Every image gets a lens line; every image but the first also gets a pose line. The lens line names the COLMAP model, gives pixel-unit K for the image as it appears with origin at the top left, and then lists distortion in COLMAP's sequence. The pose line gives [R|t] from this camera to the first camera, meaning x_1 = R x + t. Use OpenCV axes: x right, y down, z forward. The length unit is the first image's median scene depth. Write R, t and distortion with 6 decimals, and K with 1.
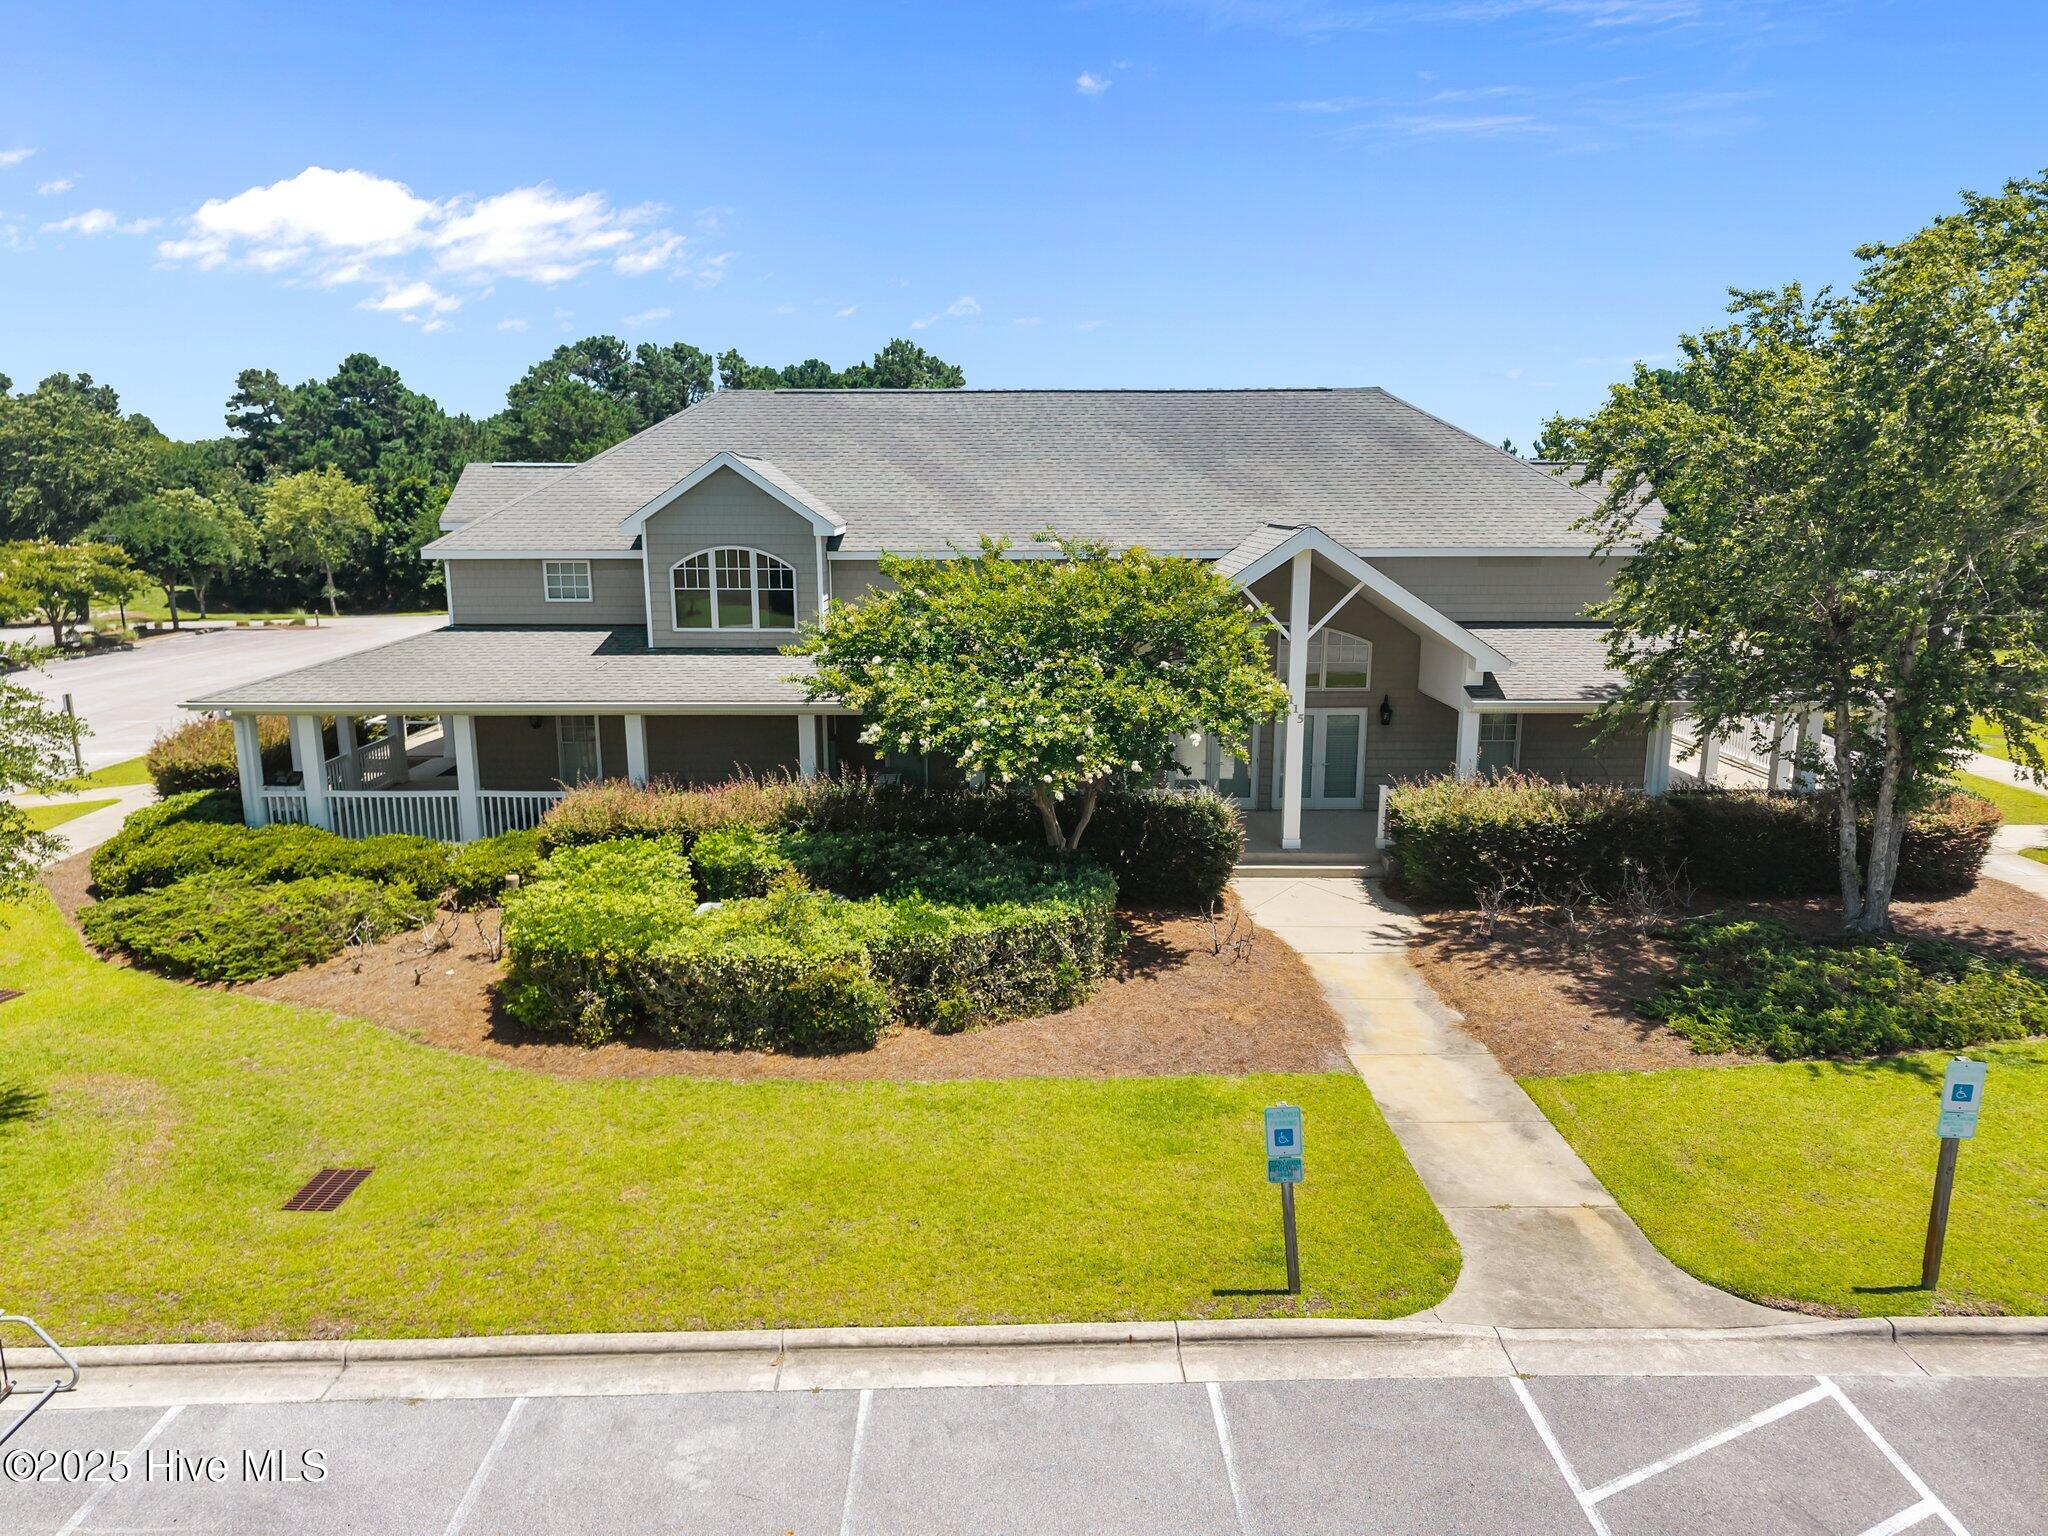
lens RADIAL K [[1387.7, 0, 1020.9], [0, 1387.7, 764.4], [0, 0, 1]] dist [0.004655, -0.005021]
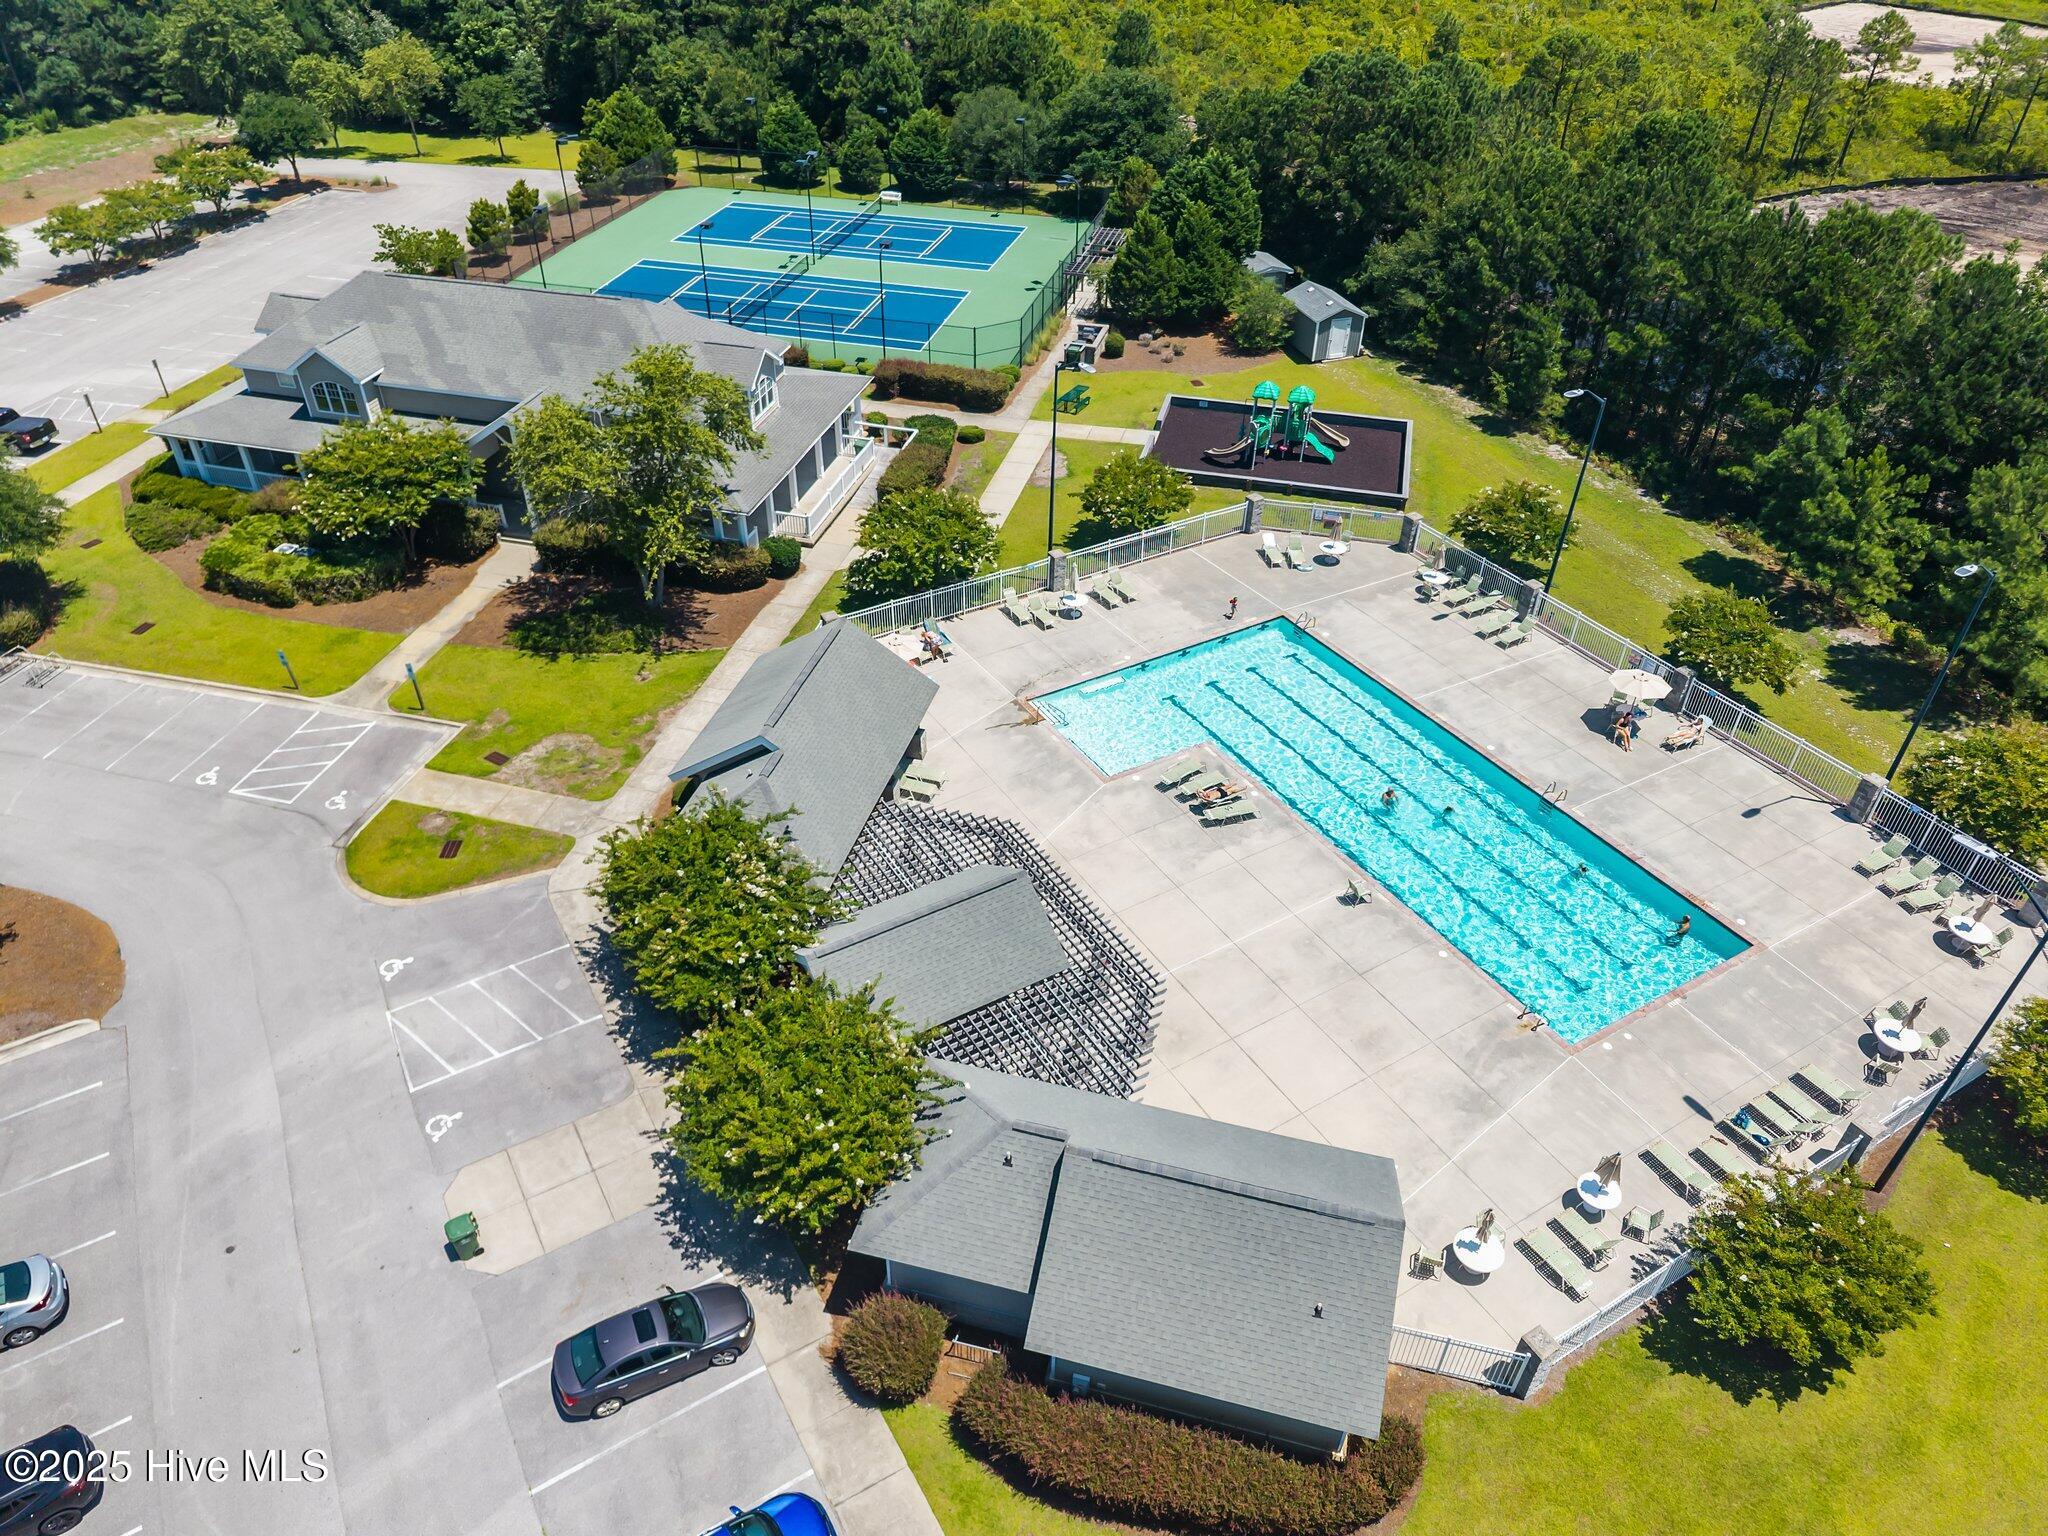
lens RADIAL K [[1387.7, 0, 1020.9], [0, 1387.7, 764.4], [0, 0, 1]] dist [0.004655, -0.005021]
pose [[0.967868, 0.162871, -0.191583, 2.269222], [-0.064588, 0.897349, 0.436571, -1.023116], [0.243021, -0.410169, 0.879035, -1.675695]]
